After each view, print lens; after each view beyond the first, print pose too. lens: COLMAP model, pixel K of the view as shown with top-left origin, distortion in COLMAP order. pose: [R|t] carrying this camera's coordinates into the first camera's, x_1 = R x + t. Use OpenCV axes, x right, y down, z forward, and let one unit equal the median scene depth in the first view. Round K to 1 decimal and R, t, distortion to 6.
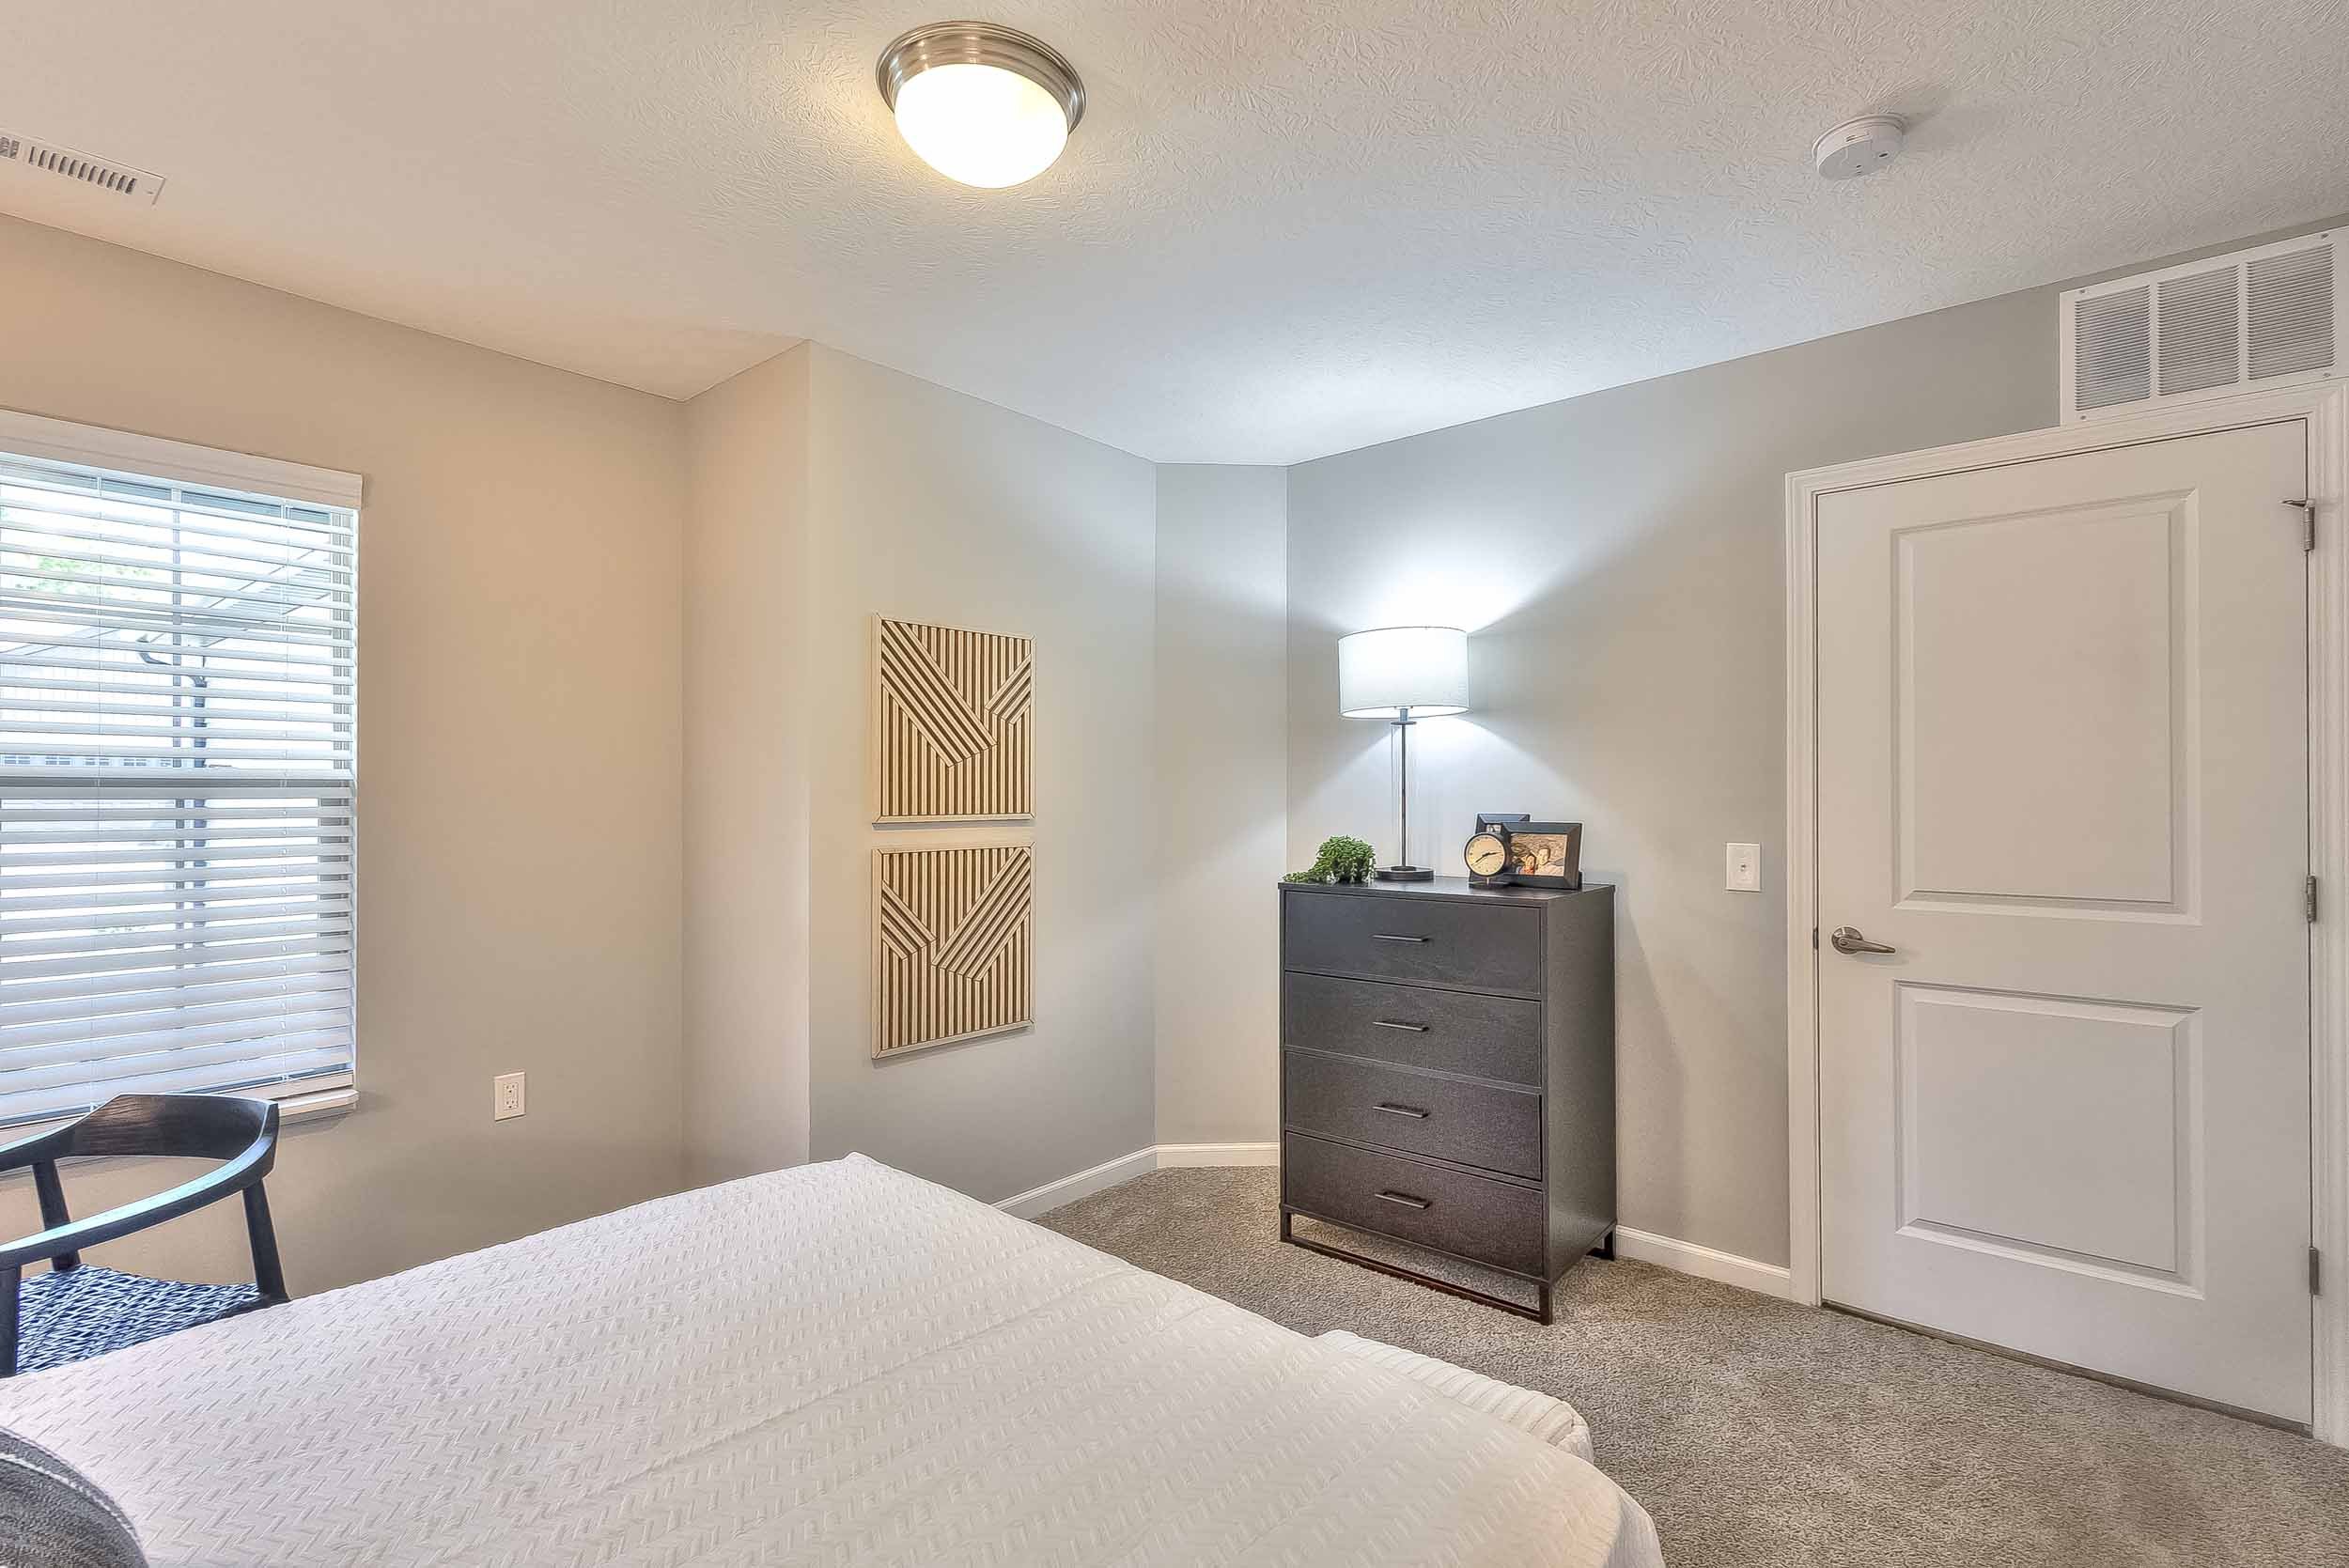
lens RADIAL K [[1086.1, 0, 1181.7], [0, 1086.1, 800.9], [0, 0, 1]] dist [-0.016256, -0.000217]
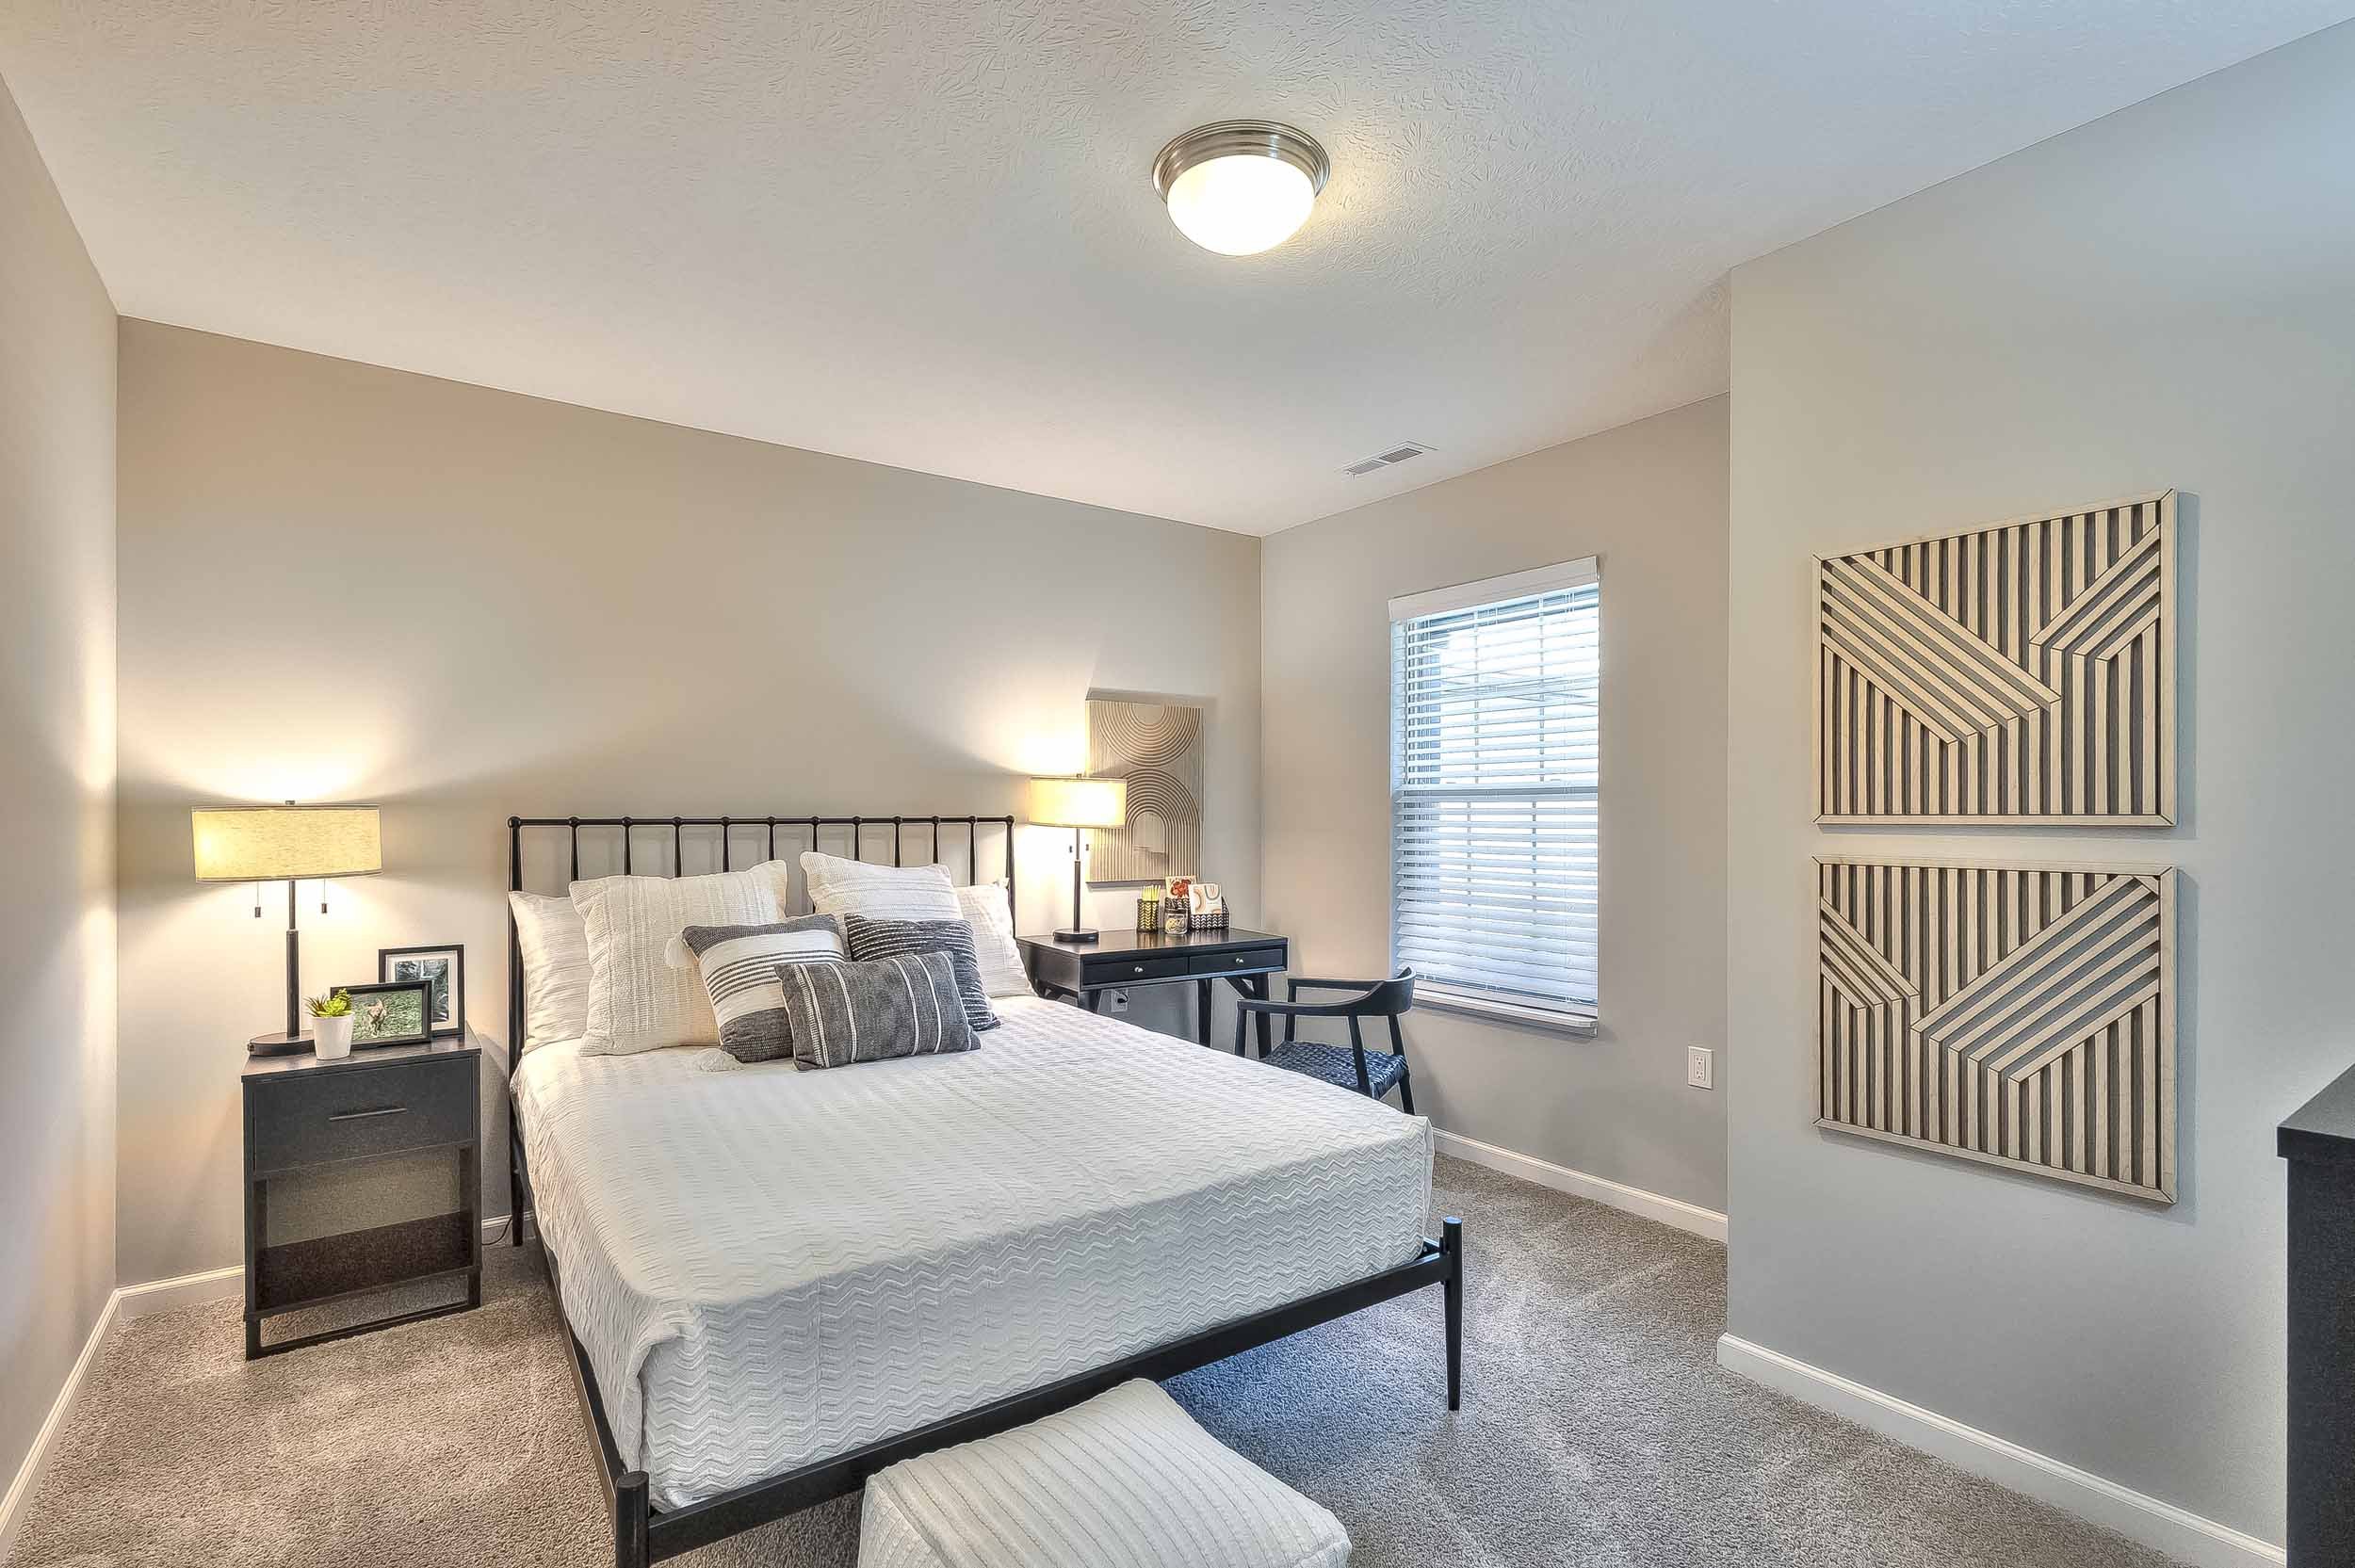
lens RADIAL K [[1088.8, 0, 1184.8], [0, 1088.8, 801.0], [0, 0, 1]] dist [-0.016256, -0.000217]
pose [[-0.220902, -0.008960, -0.975255, 0.574612], [-0.004284, 0.999957, -0.008216, 0.012482], [0.975287, 0.002363, -0.220931, 0.730690]]
